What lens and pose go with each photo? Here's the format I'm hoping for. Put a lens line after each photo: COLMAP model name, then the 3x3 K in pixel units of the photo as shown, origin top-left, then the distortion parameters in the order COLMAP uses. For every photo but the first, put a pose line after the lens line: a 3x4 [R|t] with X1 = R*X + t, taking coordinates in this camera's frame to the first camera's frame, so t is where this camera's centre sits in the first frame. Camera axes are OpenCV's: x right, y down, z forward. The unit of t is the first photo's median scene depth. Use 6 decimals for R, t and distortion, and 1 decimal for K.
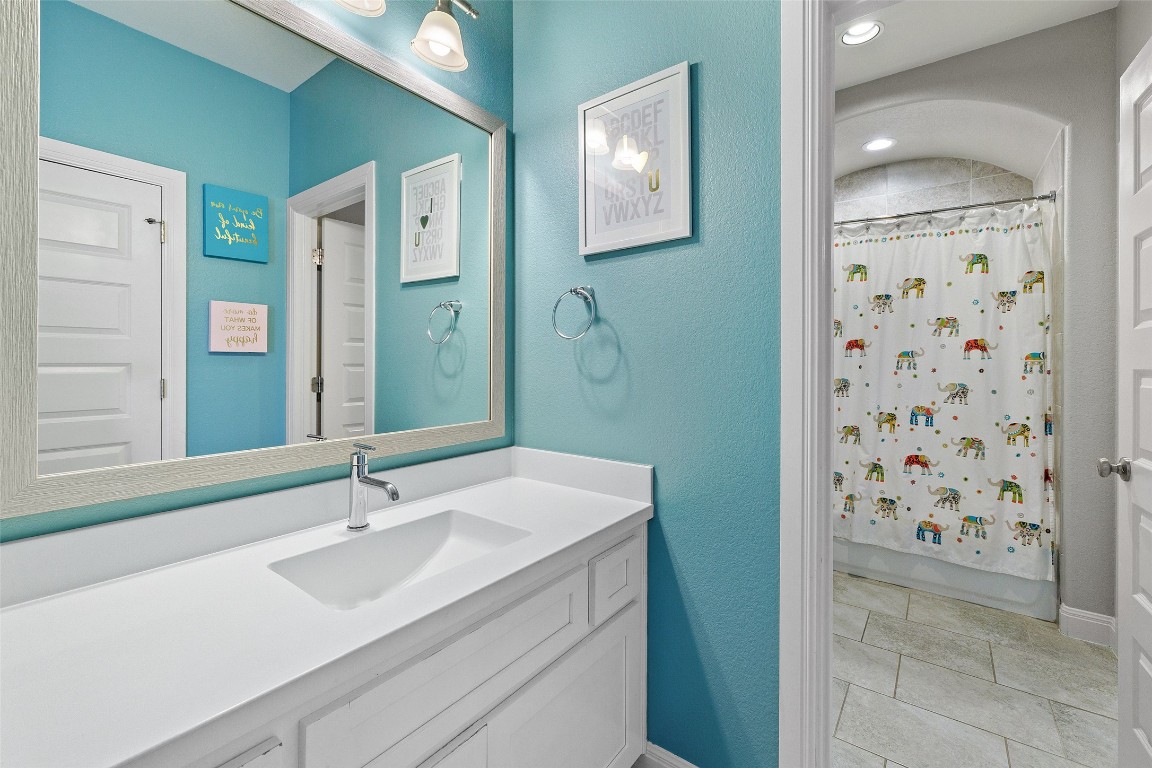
lens RADIAL K [[486.7, 0, 570.0], [0, 486.7, 379.1], [0, 0, 1]] dist [-0.000214, 0.000072]
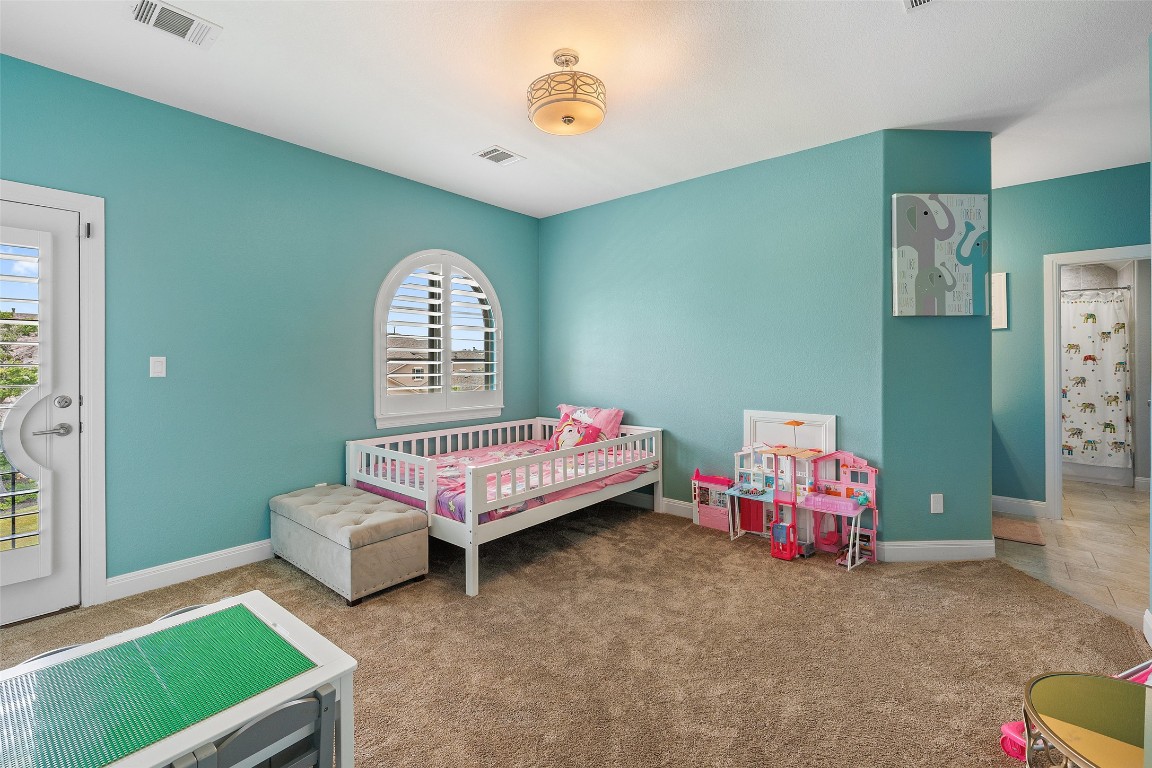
lens RADIAL K [[486.7, 0, 581.7], [0, 486.7, 377.6], [0, 0, 1]] dist [-0.000214, 0.000072]
pose [[0.998781, -0.001341, -0.049347, -1.242846], [0.000898, 0.999959, -0.009004, 0.030220], [0.049357, 0.008949, 0.998741, -1.191354]]
